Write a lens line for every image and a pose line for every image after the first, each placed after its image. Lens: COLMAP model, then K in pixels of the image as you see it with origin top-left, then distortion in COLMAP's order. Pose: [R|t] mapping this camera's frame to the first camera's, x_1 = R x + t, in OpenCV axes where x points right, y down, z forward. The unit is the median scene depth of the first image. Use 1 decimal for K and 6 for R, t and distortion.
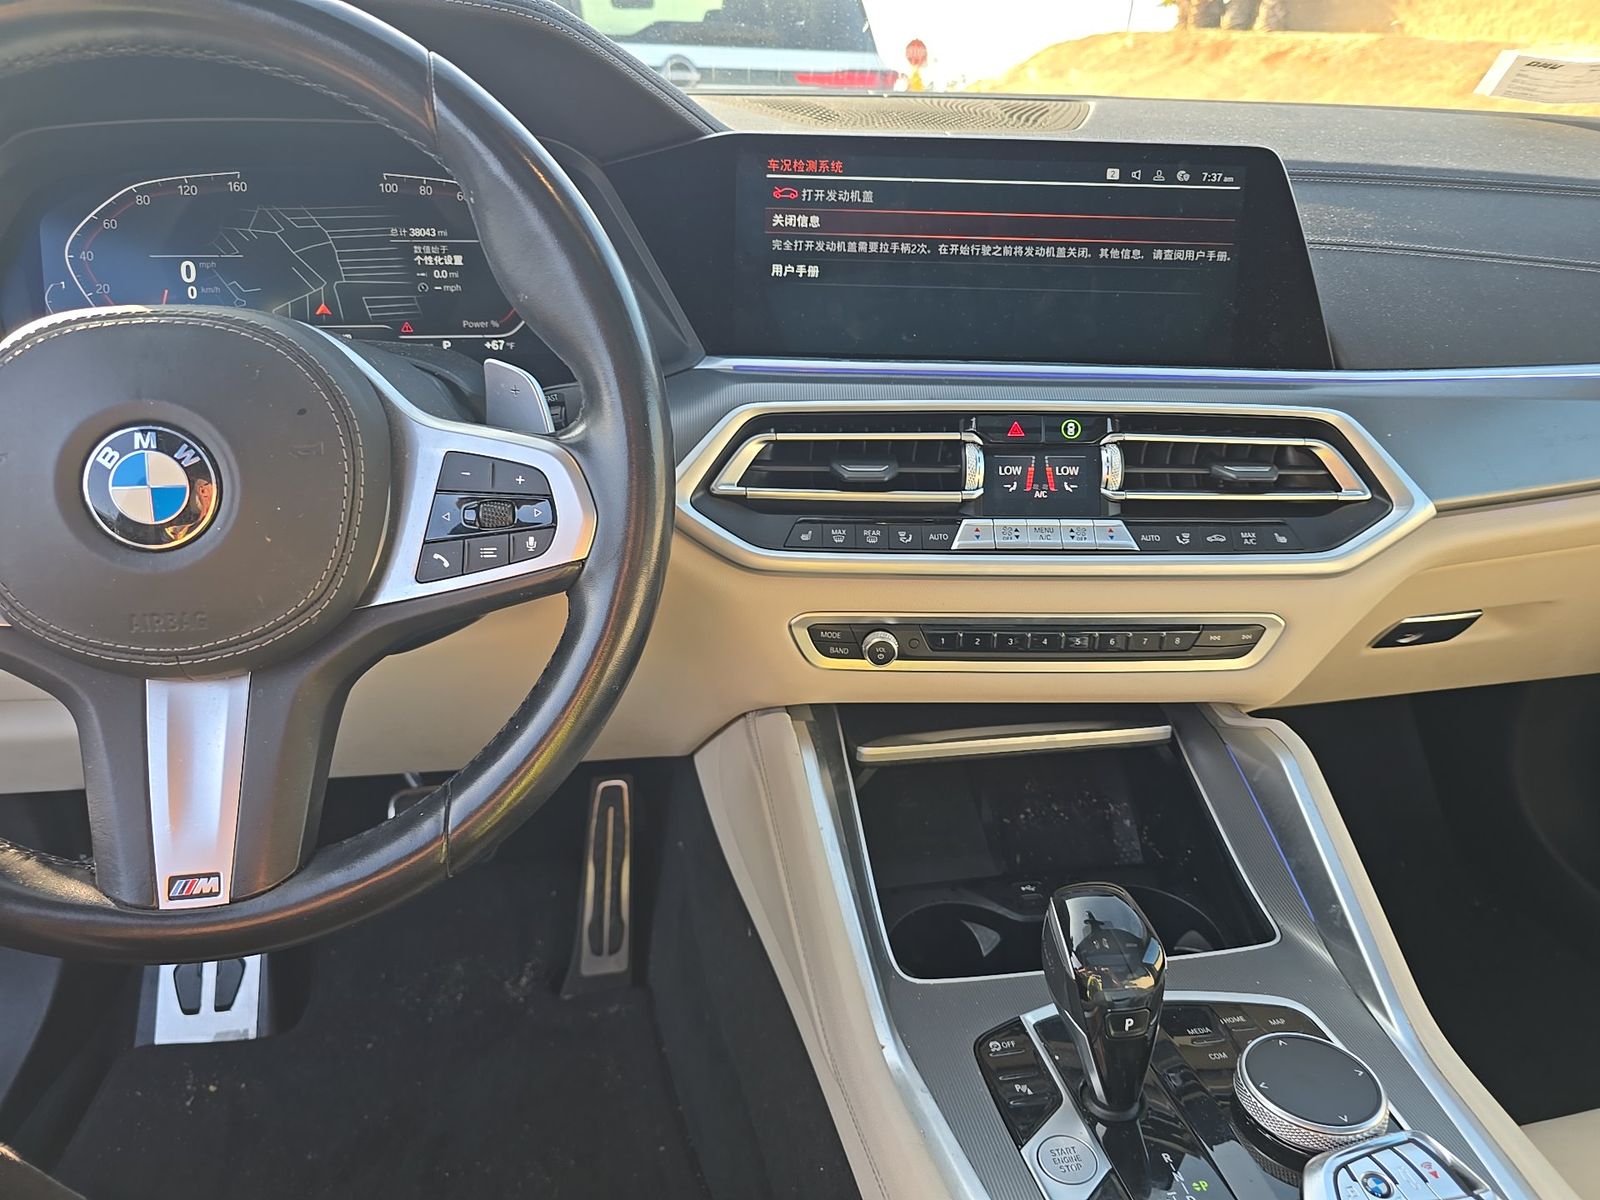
lens RADIAL K [[1050.0, 0, 800.0], [0, 1050.0, 600.0], [0, 0, 1]] dist [0.041407, -0.057200]
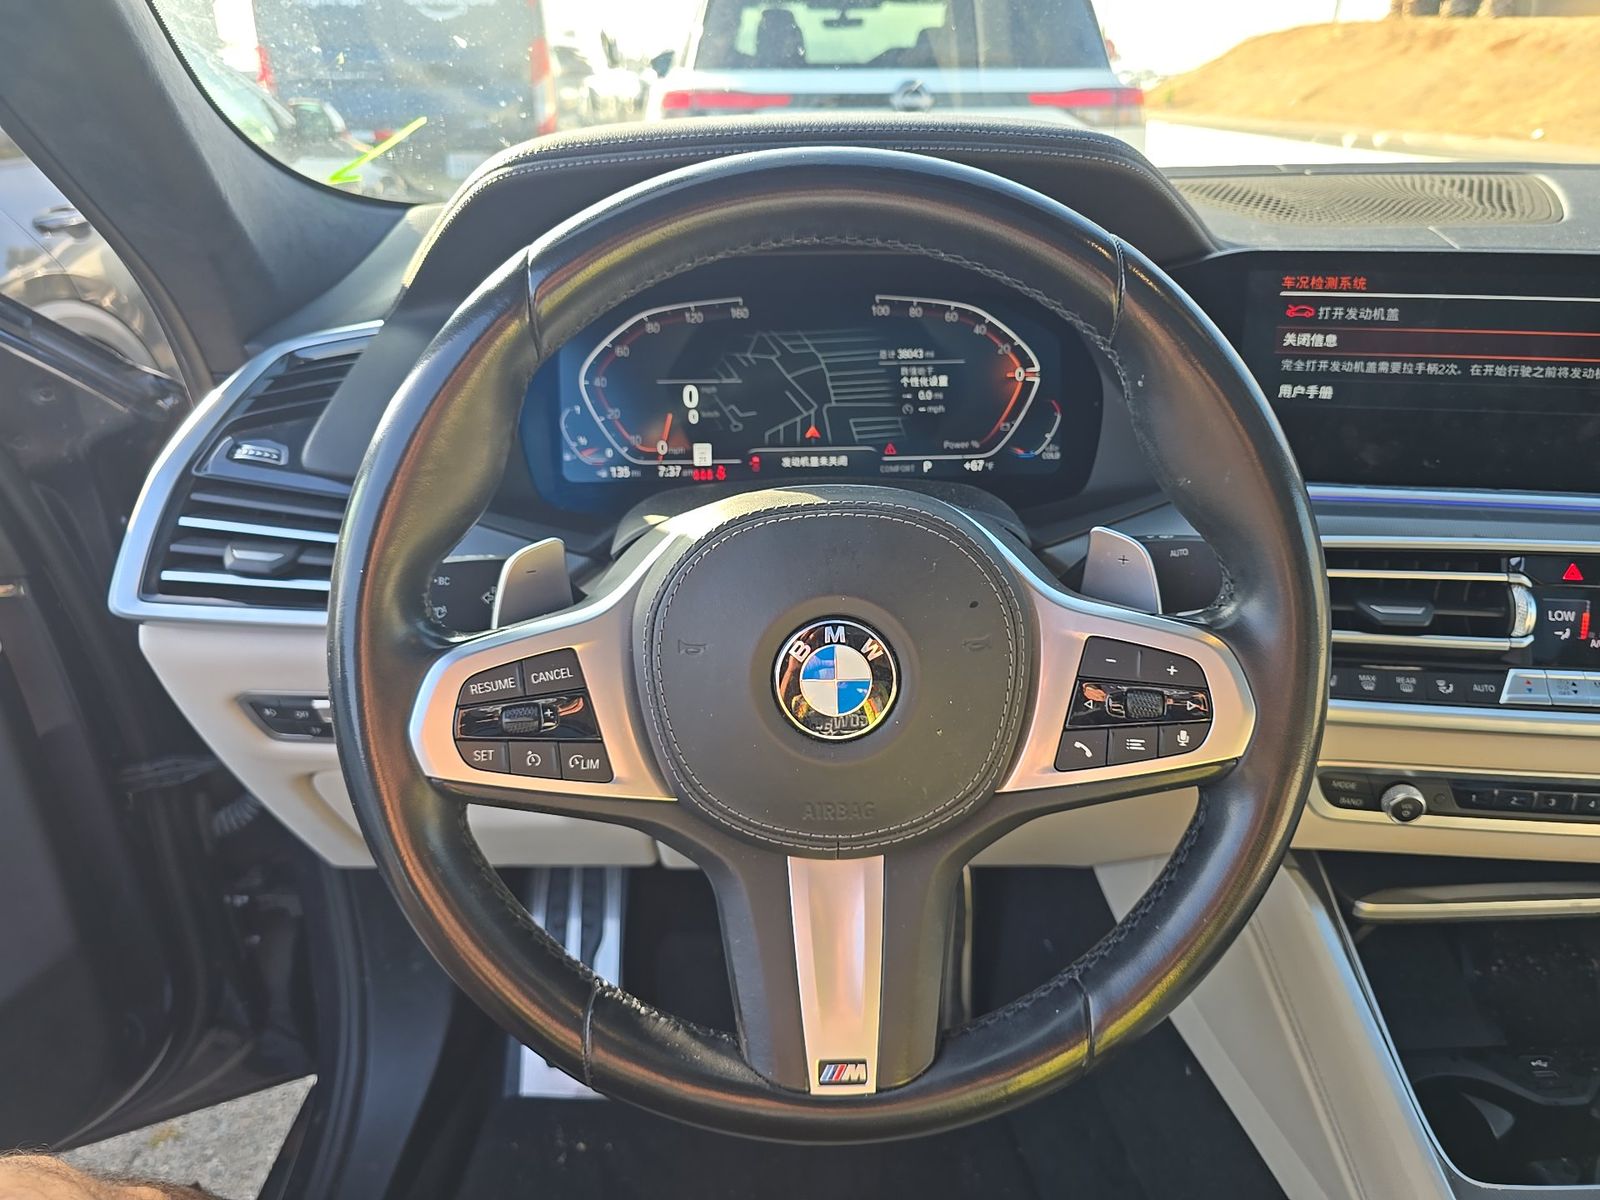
lens RADIAL K [[1051.6, 0, 793.3], [0, 1051.6, 589.3], [0, 0, 1]] dist [0.035837, -0.044607]
pose [[0.989534, 0.030576, -0.141024, -0.322768], [-0.031962, 0.999460, -0.007575, -0.115508], [0.140717, 0.012004, 0.989977, -0.000062]]
